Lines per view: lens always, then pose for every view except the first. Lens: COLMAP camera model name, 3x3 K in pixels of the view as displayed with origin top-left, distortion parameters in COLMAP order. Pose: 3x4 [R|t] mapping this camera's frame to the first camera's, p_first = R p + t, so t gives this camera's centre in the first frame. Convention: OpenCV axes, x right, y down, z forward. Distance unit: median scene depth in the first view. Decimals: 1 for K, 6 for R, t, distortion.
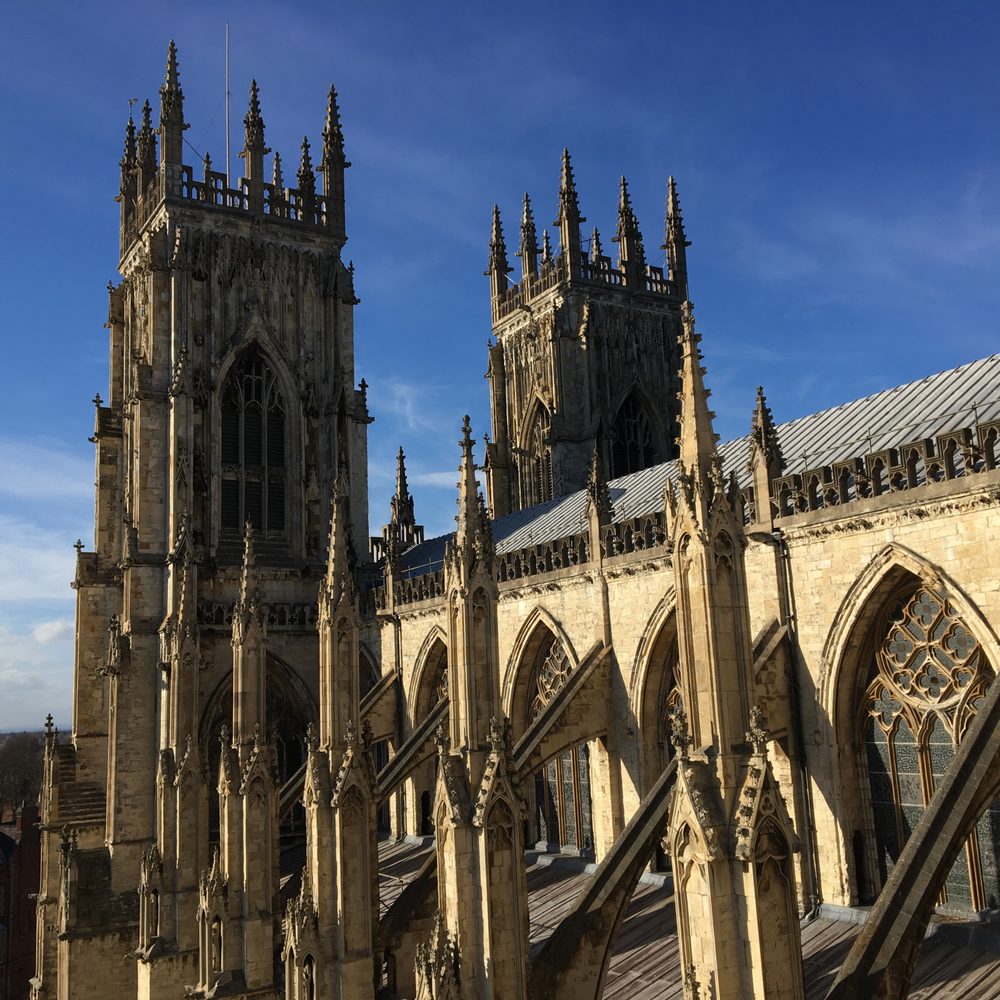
lens RADIAL K [[1090.3, 0, 513.7], [0, 1090.3, 524.3], [0, 0, 1]] dist [0.023376, 0.011990]
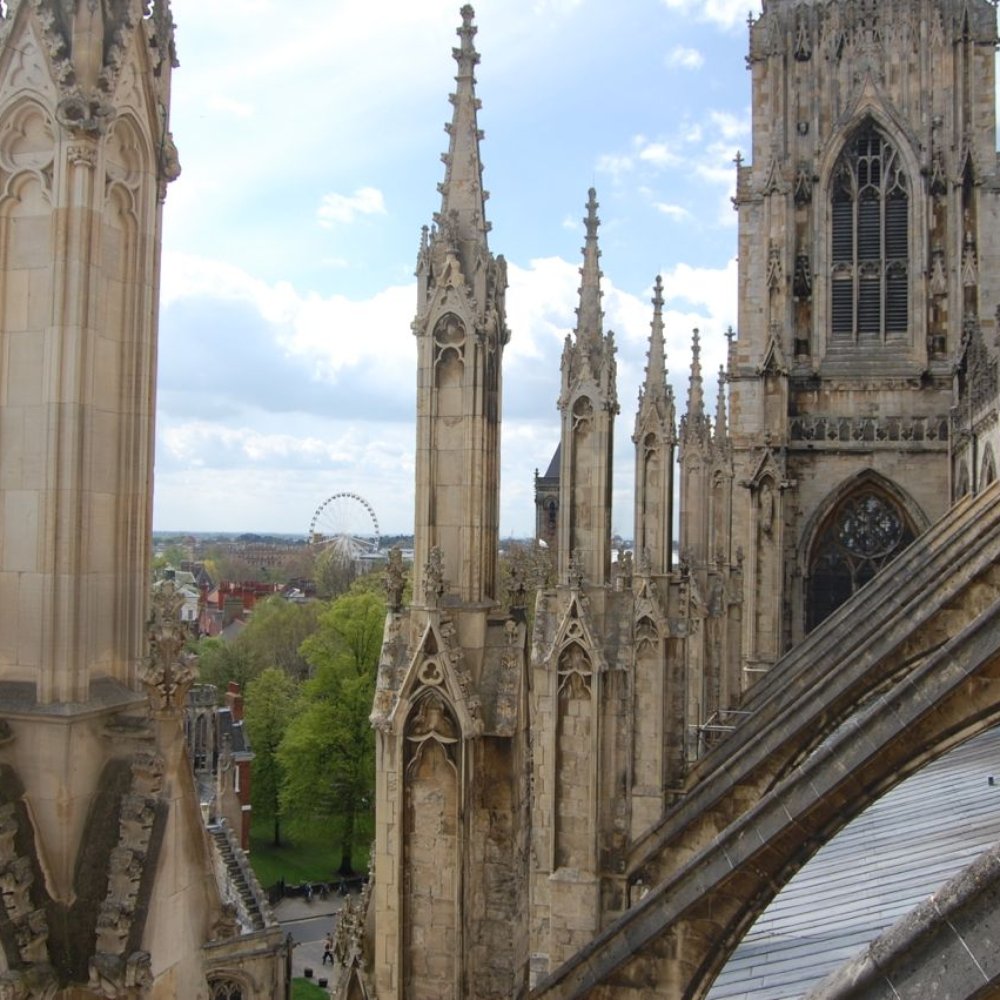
lens RADIAL K [[1148.5, 0, 501.5], [0, 1148.5, 517.3], [0, 0, 1]] dist [-0.094244, 0.014040]
pose [[0.655826, 0.045317, -0.753551, 0.260310], [0.074130, 0.989506, 0.124023, 0.015715], [0.751264, -0.137198, 0.645584, 0.160253]]
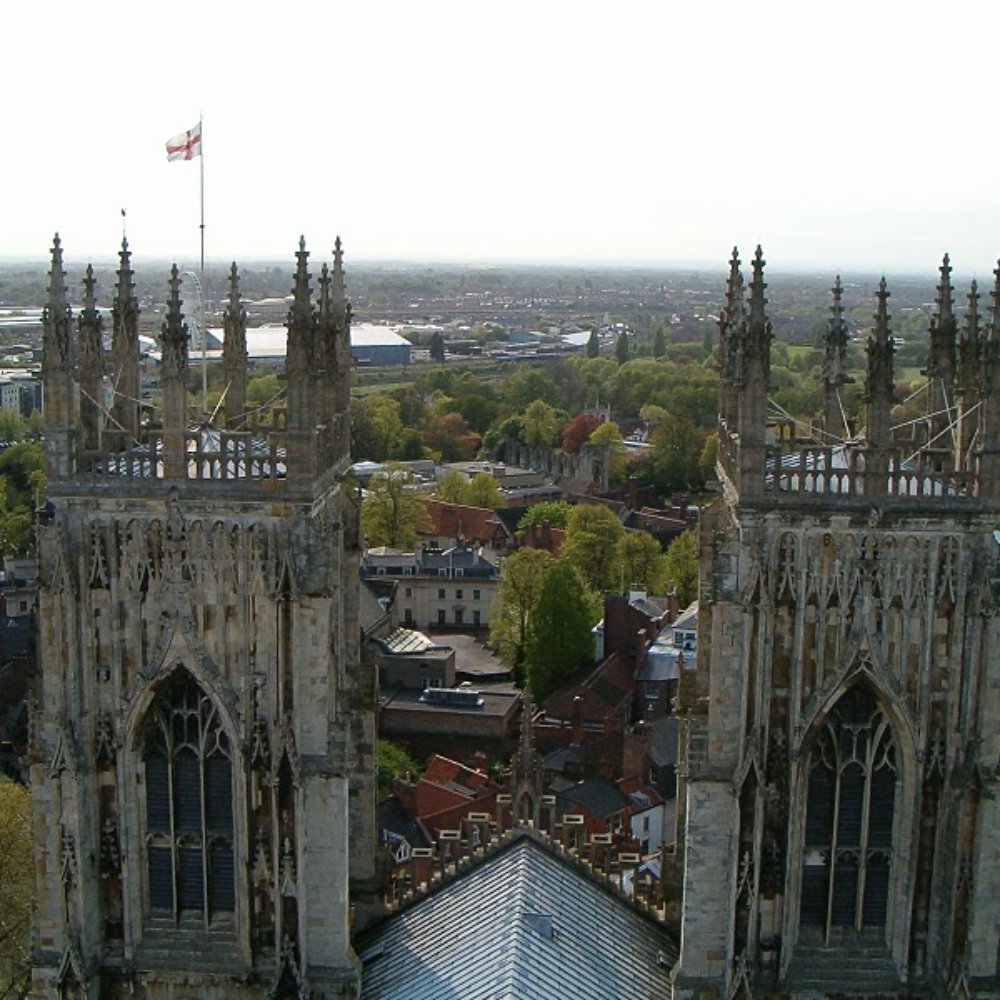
lens RADIAL K [[1500.9, 0, 560.8], [0, 1500.9, 496.9], [0, 0, 1]] dist [-0.201799, 0.157518]
pose [[0.840873, 0.139800, -0.522866, 0.452451], [0.028705, 0.953186, 0.301019, -0.552430], [0.540471, -0.268127, 0.797495, 0.403187]]
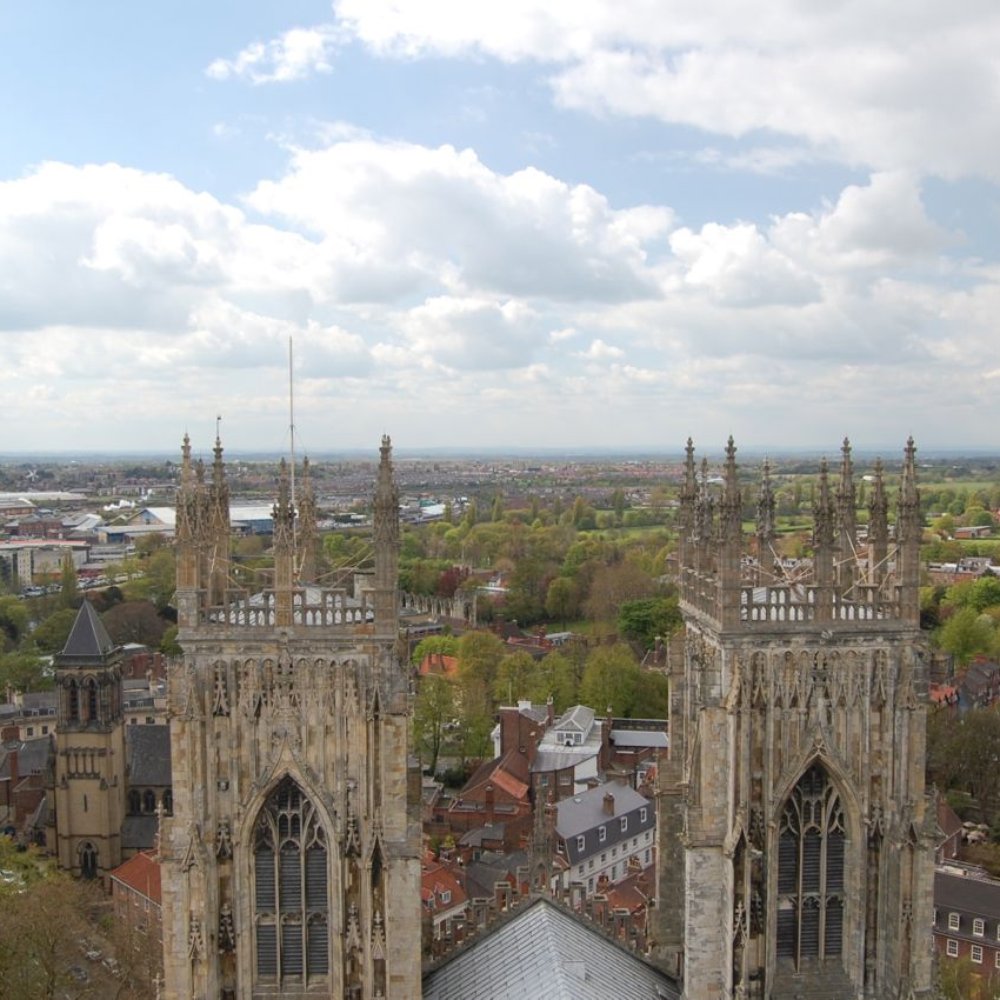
lens RADIAL K [[1148.5, 0, 501.5], [0, 1148.5, 517.3], [0, 0, 1]] dist [-0.094244, 0.014040]
pose [[0.881822, 0.065922, -0.466952, 0.332292], [0.037545, 0.977224, 0.208861, -0.558432], [0.470086, -0.201710, 0.859263, 0.333850]]
